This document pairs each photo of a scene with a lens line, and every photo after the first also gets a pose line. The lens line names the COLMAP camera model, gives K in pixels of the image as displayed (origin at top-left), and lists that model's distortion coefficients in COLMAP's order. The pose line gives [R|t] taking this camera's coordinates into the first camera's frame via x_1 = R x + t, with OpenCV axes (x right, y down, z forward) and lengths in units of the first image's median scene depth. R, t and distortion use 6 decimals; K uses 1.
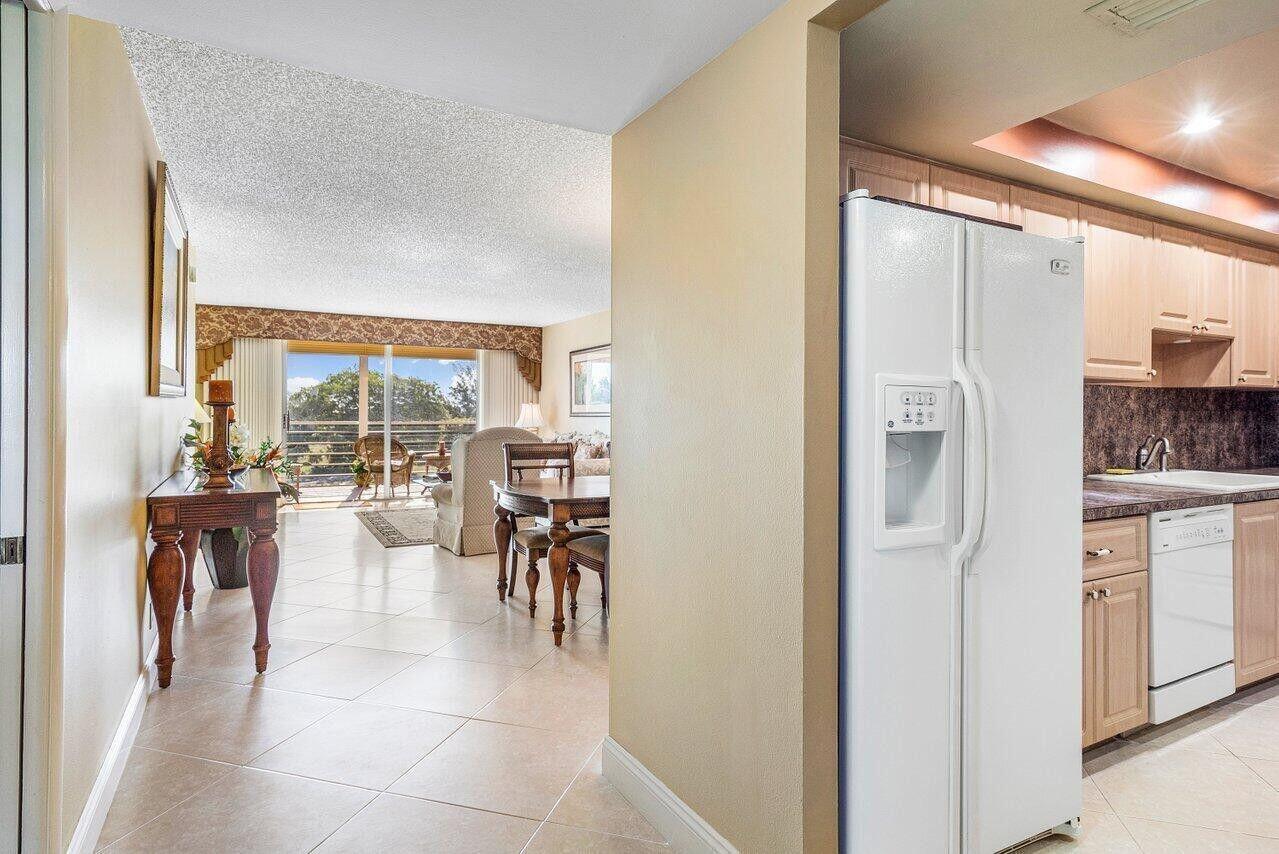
lens RADIAL K [[688.0, 0, 620.5], [0, 688.0, 411.4], [0, 0, 1]] dist [0.006250, 0.002487]
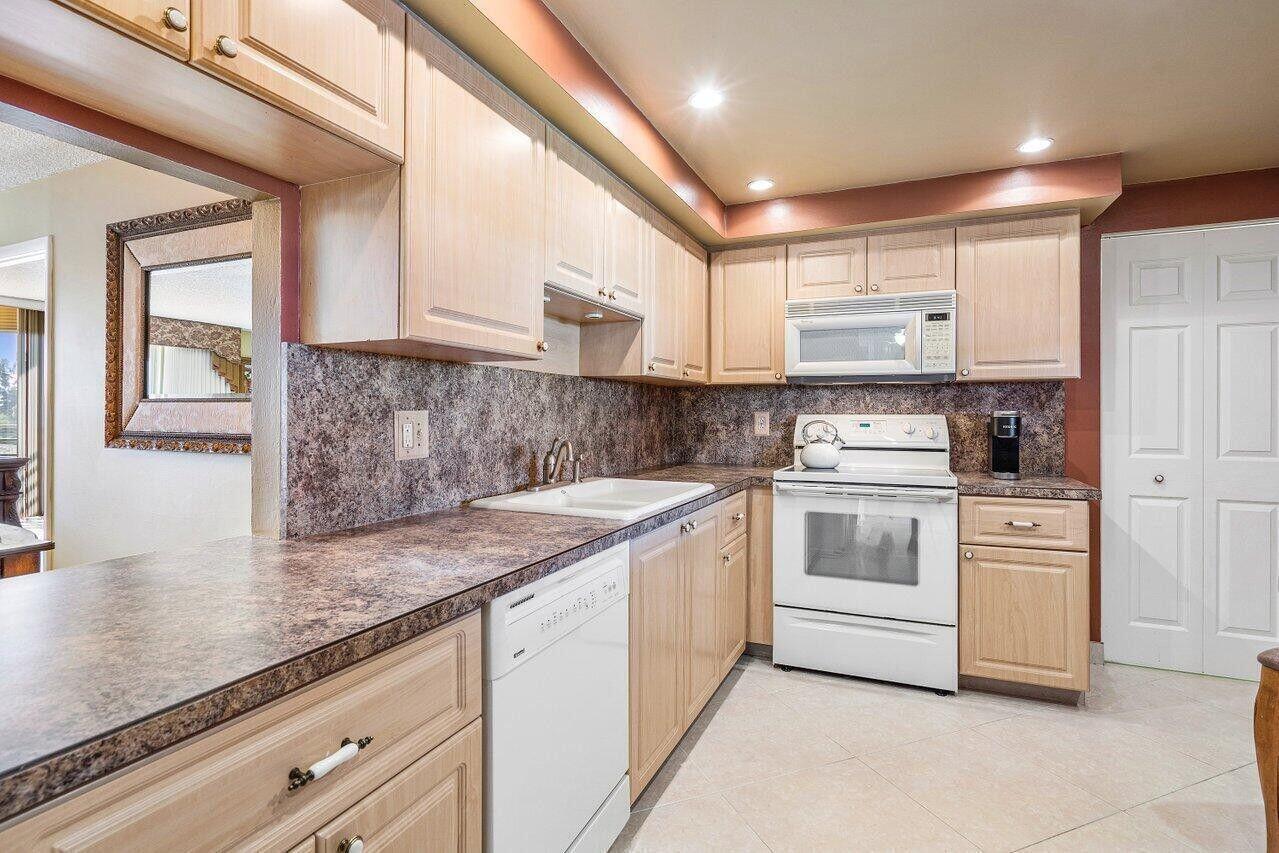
lens RADIAL K [[637.6, 0, 642.2], [0, 637.6, 418.1], [0, 0, 1]] dist [0.007203, 0.003163]
pose [[0.777039, -0.008808, 0.629390, 0.400132], [0.002245, 0.999935, 0.011222, 0.006405], [-0.629448, -0.007307, 0.777008, 0.405141]]
